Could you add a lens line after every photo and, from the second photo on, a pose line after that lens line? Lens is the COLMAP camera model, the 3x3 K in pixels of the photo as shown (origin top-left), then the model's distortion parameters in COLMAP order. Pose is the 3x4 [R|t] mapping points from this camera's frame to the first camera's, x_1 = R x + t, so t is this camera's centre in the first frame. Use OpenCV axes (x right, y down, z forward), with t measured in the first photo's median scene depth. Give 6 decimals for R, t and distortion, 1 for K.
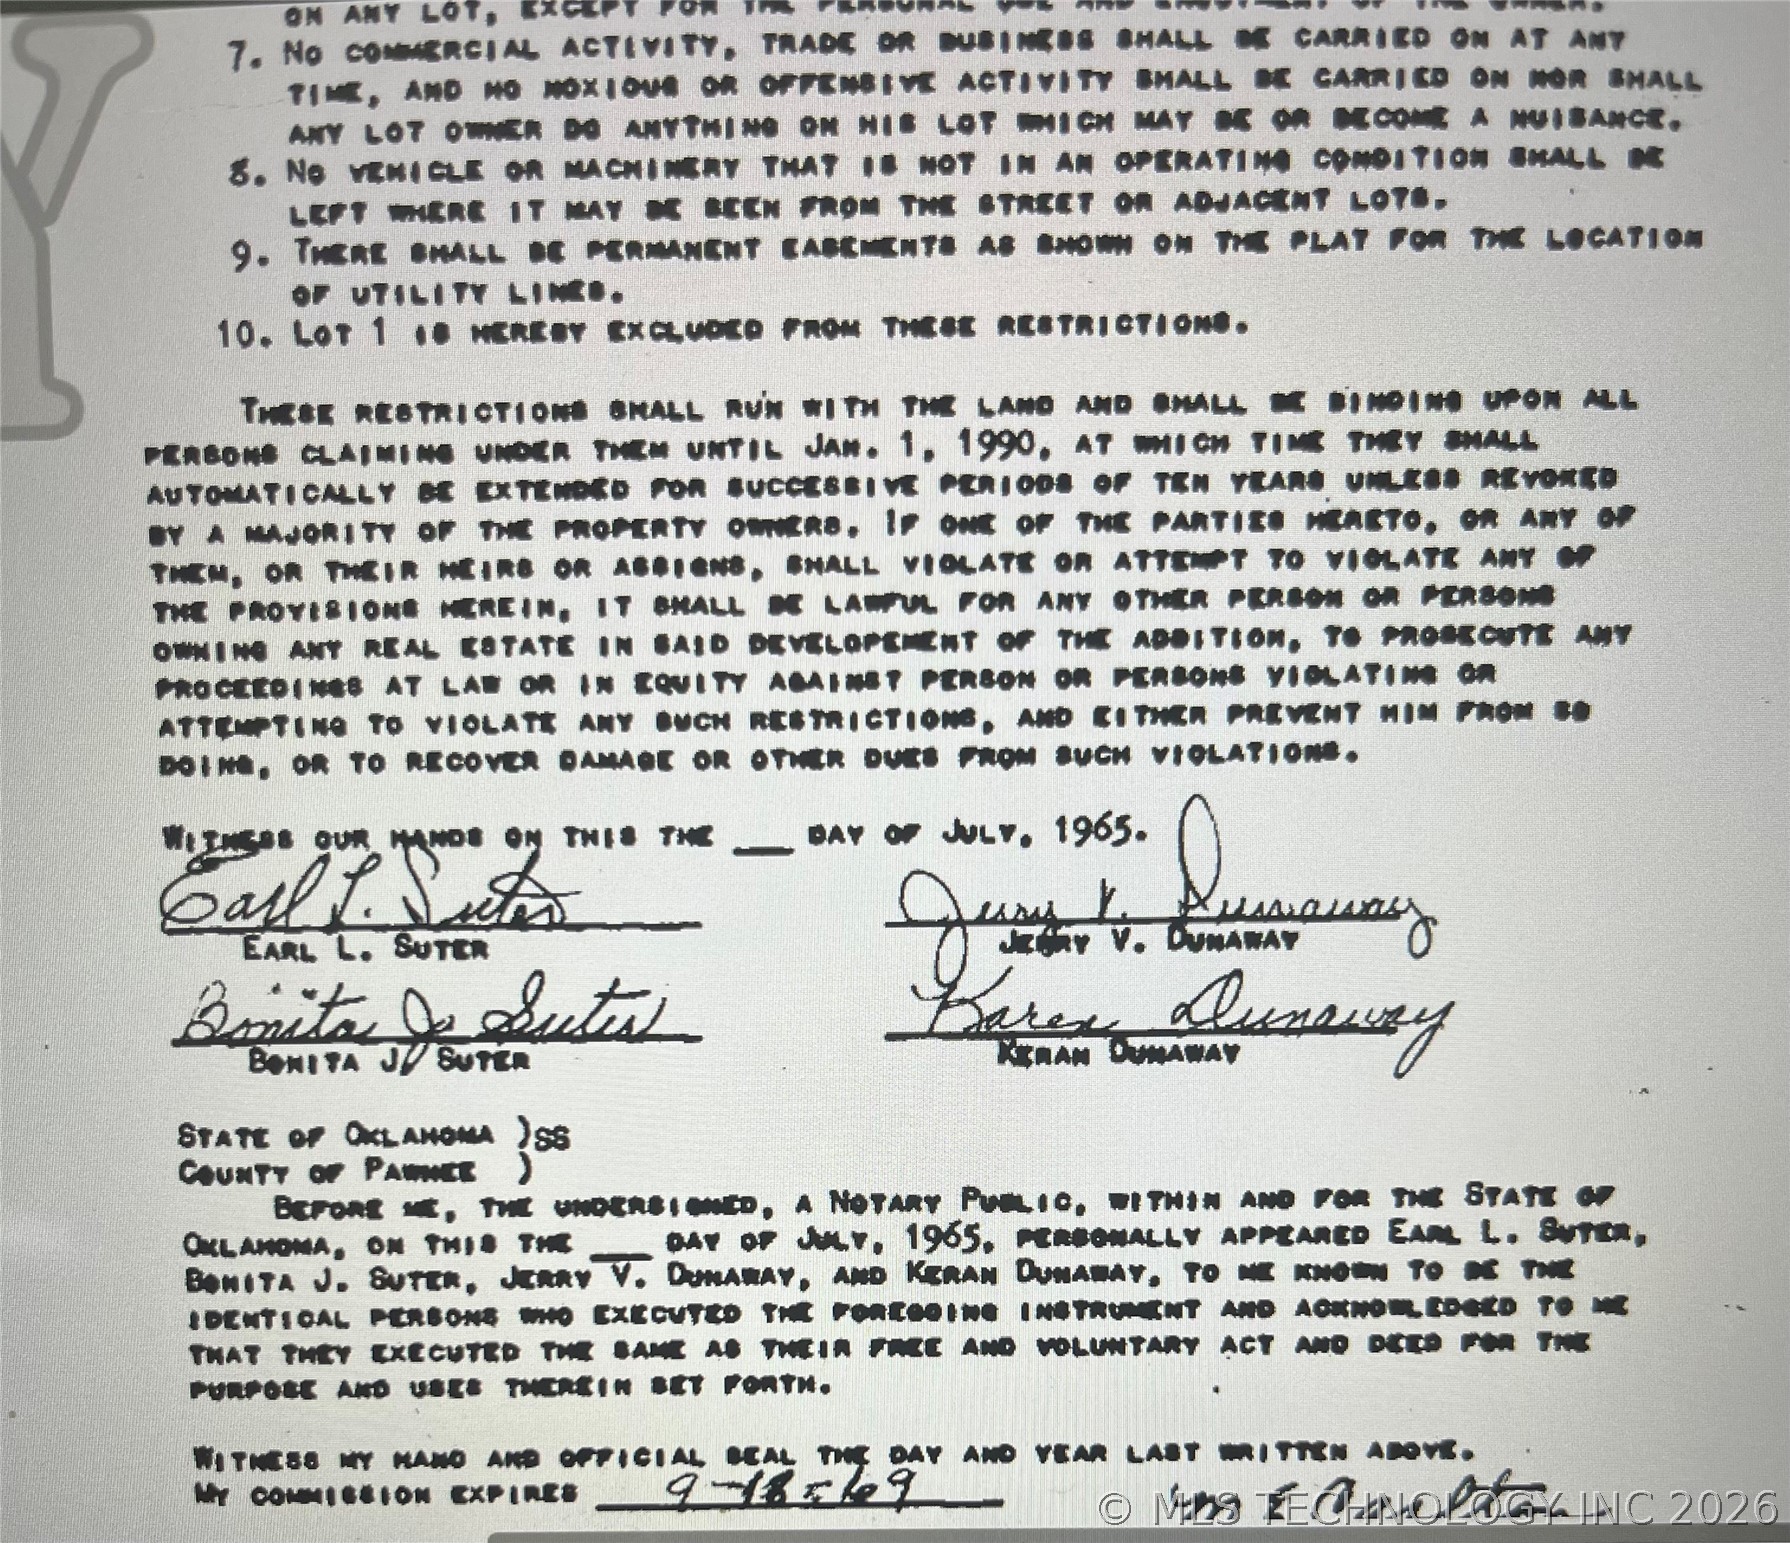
lens RADIAL K [[1480.2, 0, 896.7], [0, 1480.2, 771.7], [0, 0, 1]] dist [-0.005109, -0.025494]
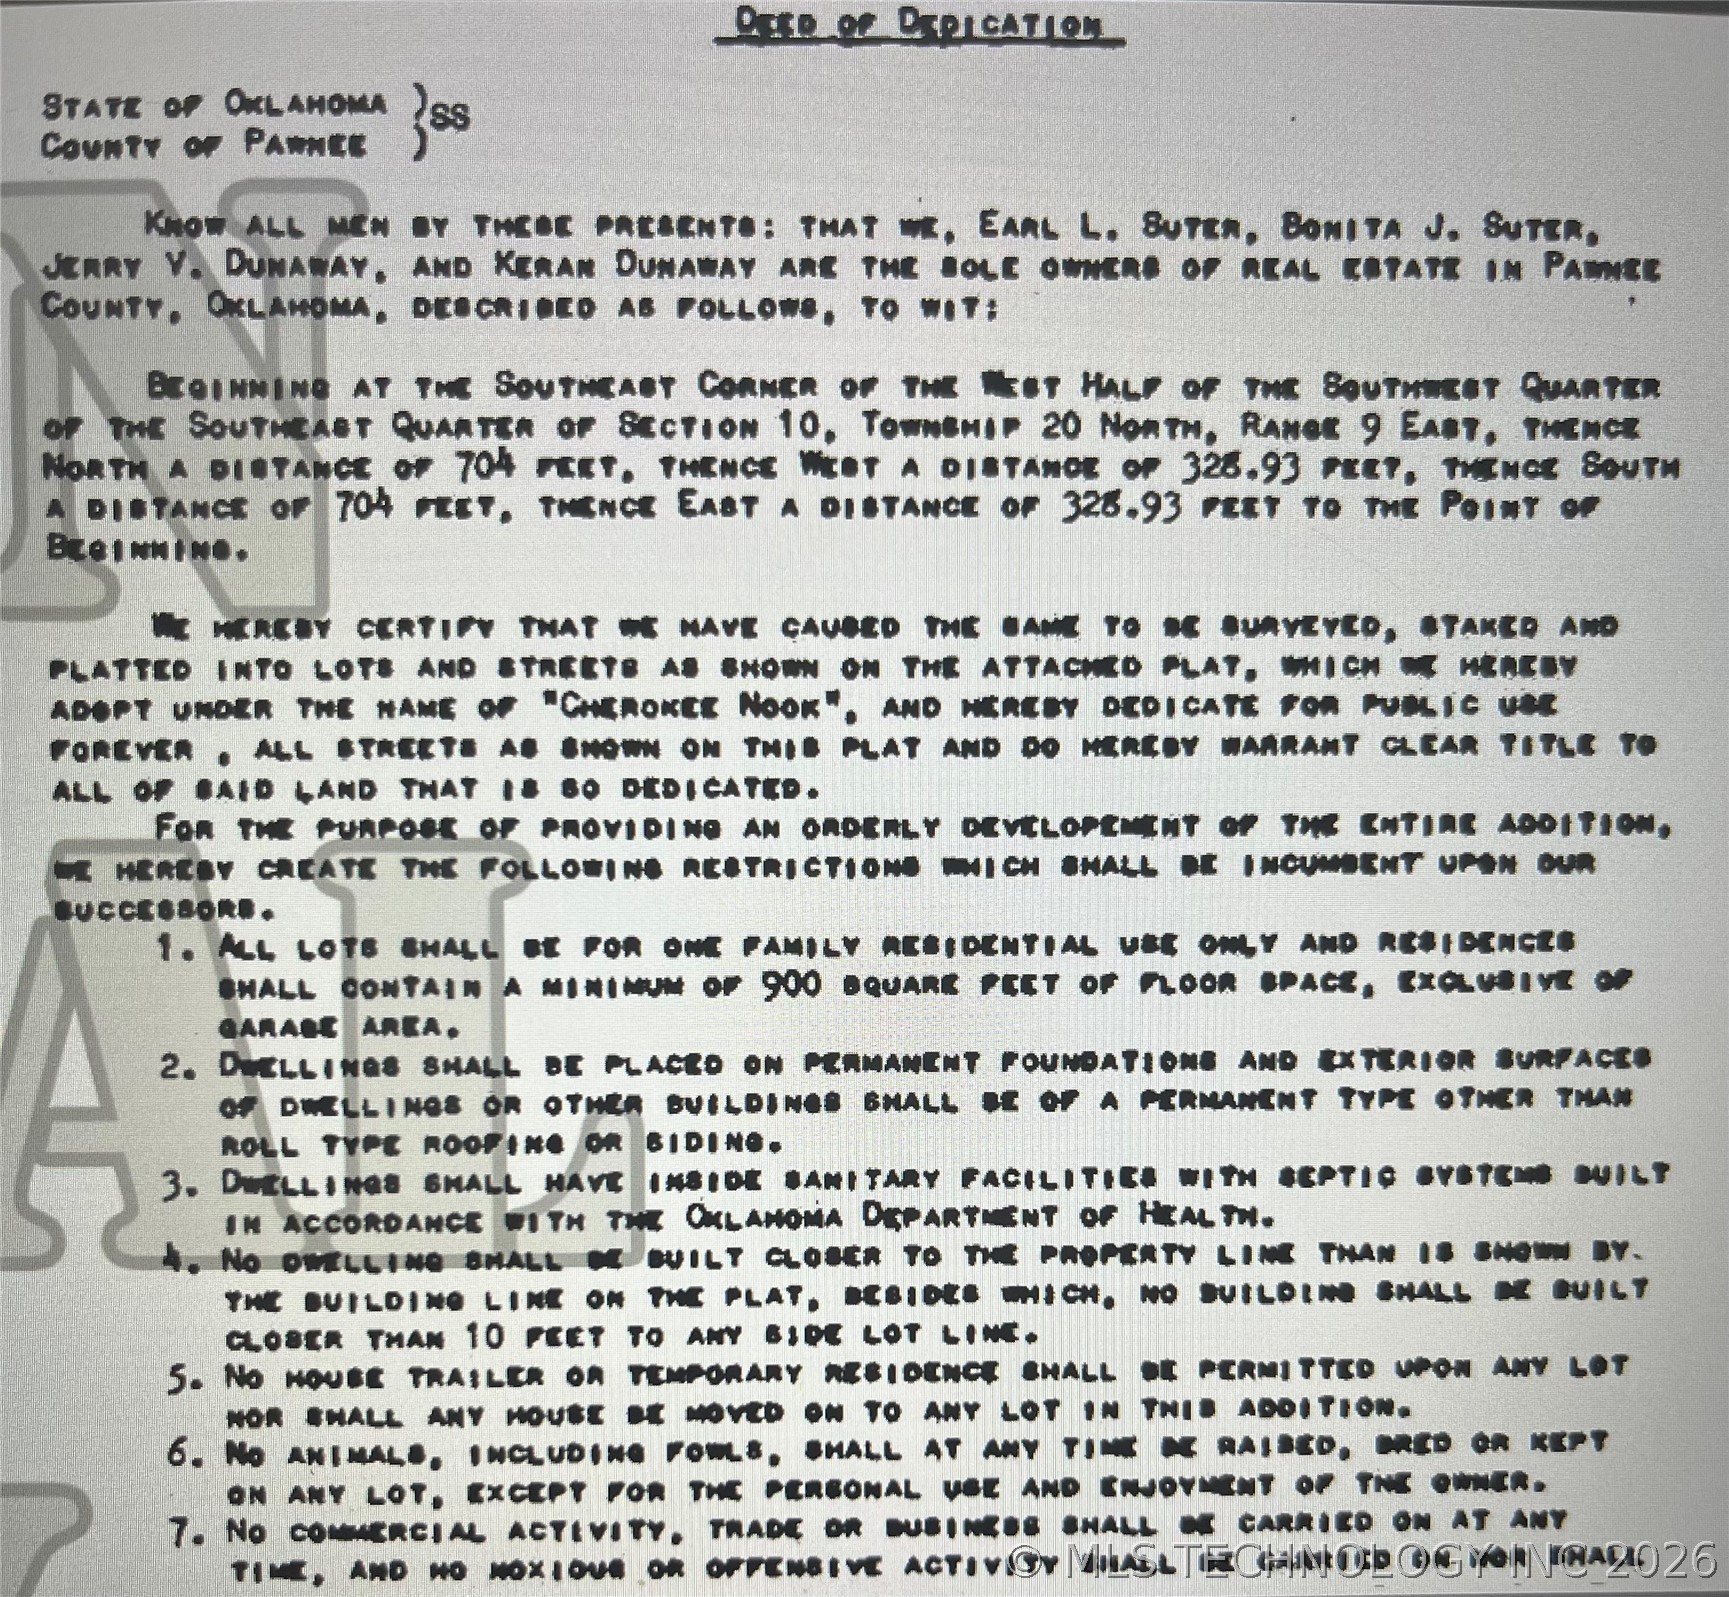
lens RADIAL K [[1554.8, 0, 864.2], [0, 1554.8, 798.8], [0, 0, 1]] dist [-0.020013, 0.013789]
pose [[0.999832, 0.003323, 0.018009, -0.006500], [-0.002500, 0.998958, -0.045562, -0.940282], [-0.018142, 0.045509, 0.998799, -0.074094]]
